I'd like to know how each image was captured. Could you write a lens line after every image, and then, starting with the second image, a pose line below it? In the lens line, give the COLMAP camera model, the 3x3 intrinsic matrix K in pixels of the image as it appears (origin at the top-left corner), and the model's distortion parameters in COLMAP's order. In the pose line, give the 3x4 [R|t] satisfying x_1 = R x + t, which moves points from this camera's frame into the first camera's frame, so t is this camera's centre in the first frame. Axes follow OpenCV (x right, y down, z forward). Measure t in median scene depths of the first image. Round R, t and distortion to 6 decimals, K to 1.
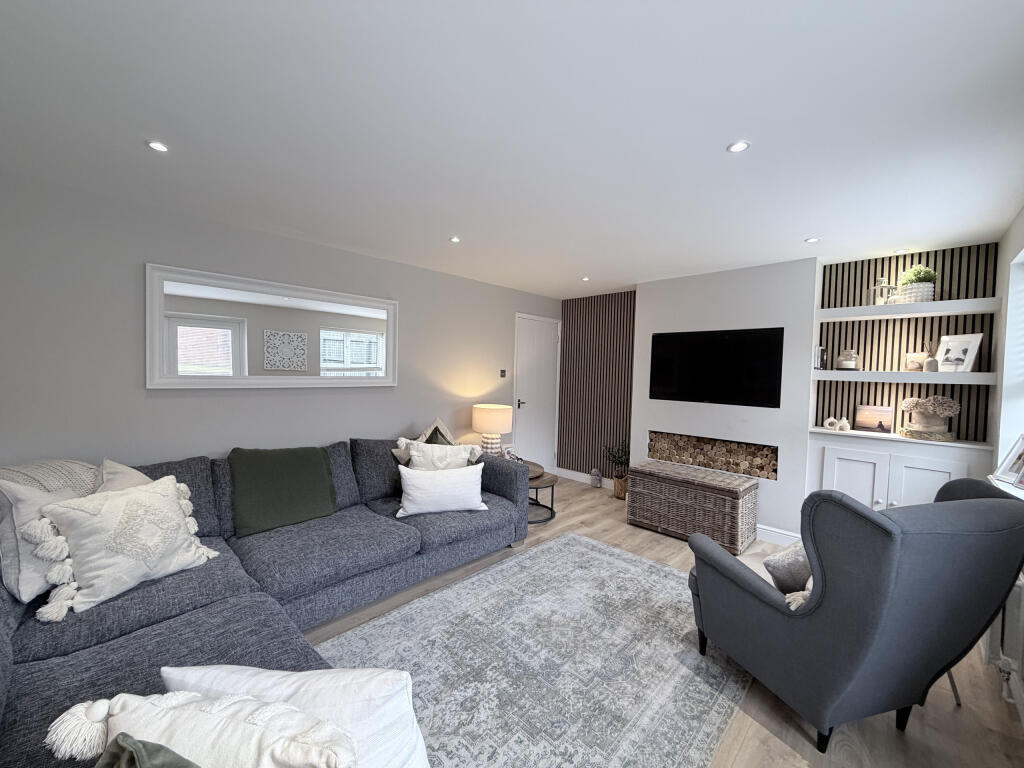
lens RADIAL K [[407.0, 0, 510.0], [0, 407.0, 384.5], [0, 0, 1]] dist [-0.006522, 0.000630]
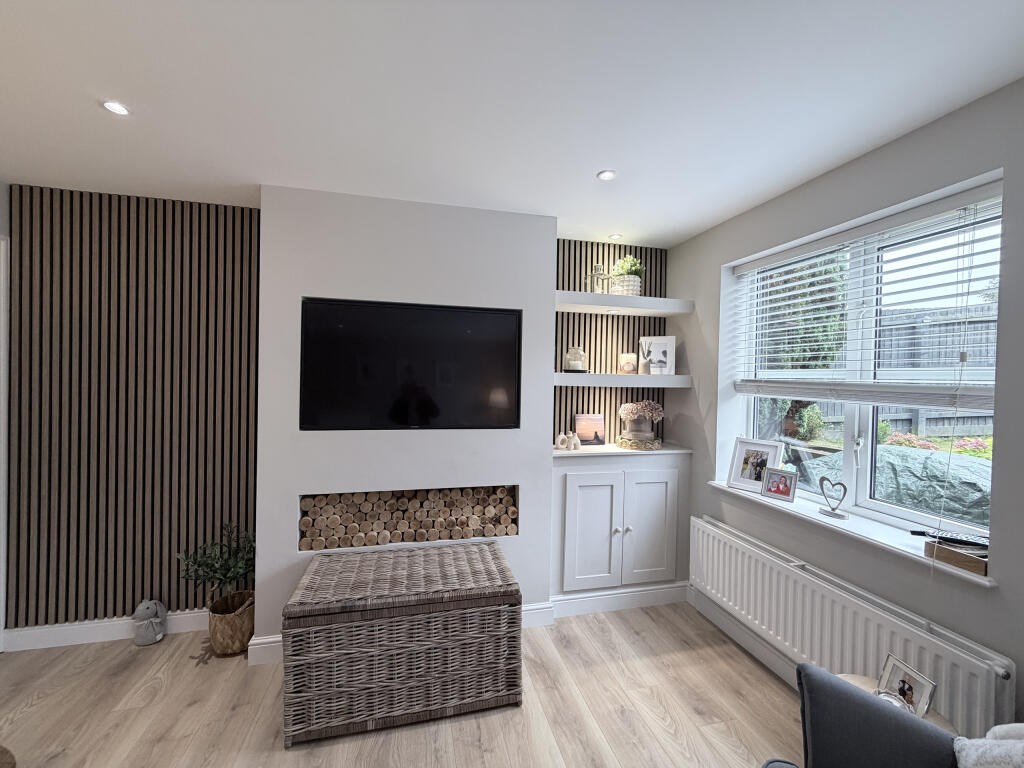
lens RADIAL K [[407.0, 0, 509.8], [0, 407.0, 384.1], [0, 0, 1]] dist [-0.006522, 0.000630]
pose [[0.526934, -0.024444, 0.849554, 0.083884], [0.025429, 0.999592, 0.012989, -0.026045], [-0.849525, 0.014759, 0.527341, 0.689007]]
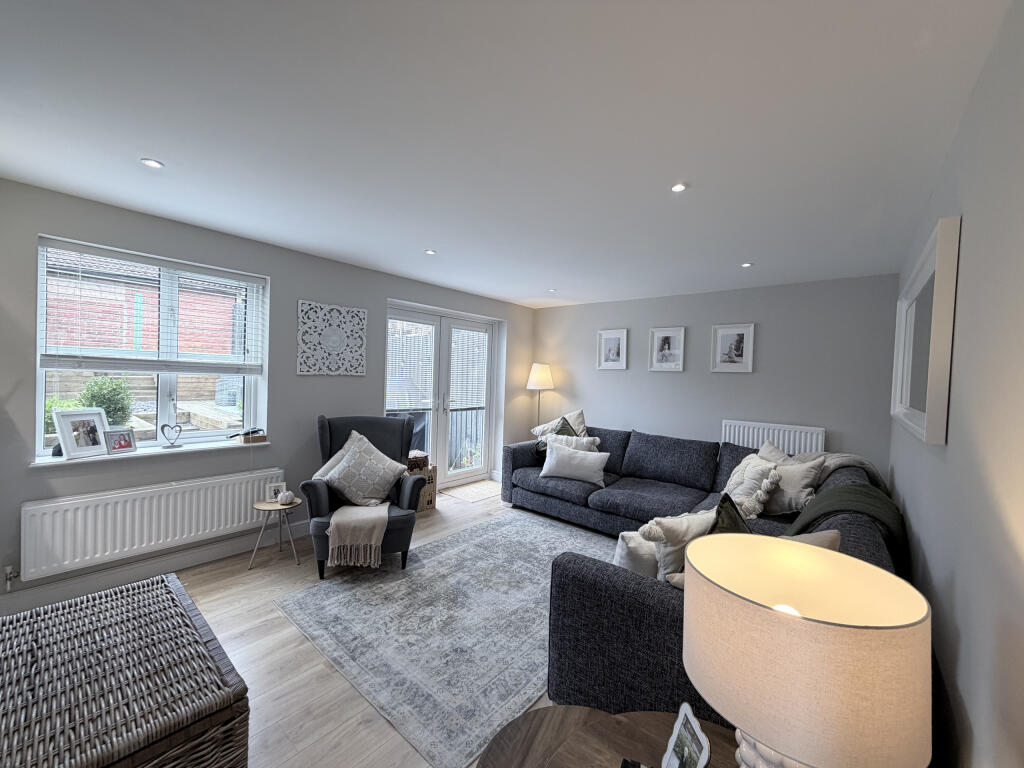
lens RADIAL K [[407.0, 0, 510.6], [0, 407.0, 382.8], [0, 0, 1]] dist [-0.006522, 0.000630]
pose [[-0.995510, -0.056215, -0.076153, 0.131891], [-0.060521, 0.996624, 0.055469, -0.047252], [0.072778, 0.059829, -0.995552, 1.294805]]
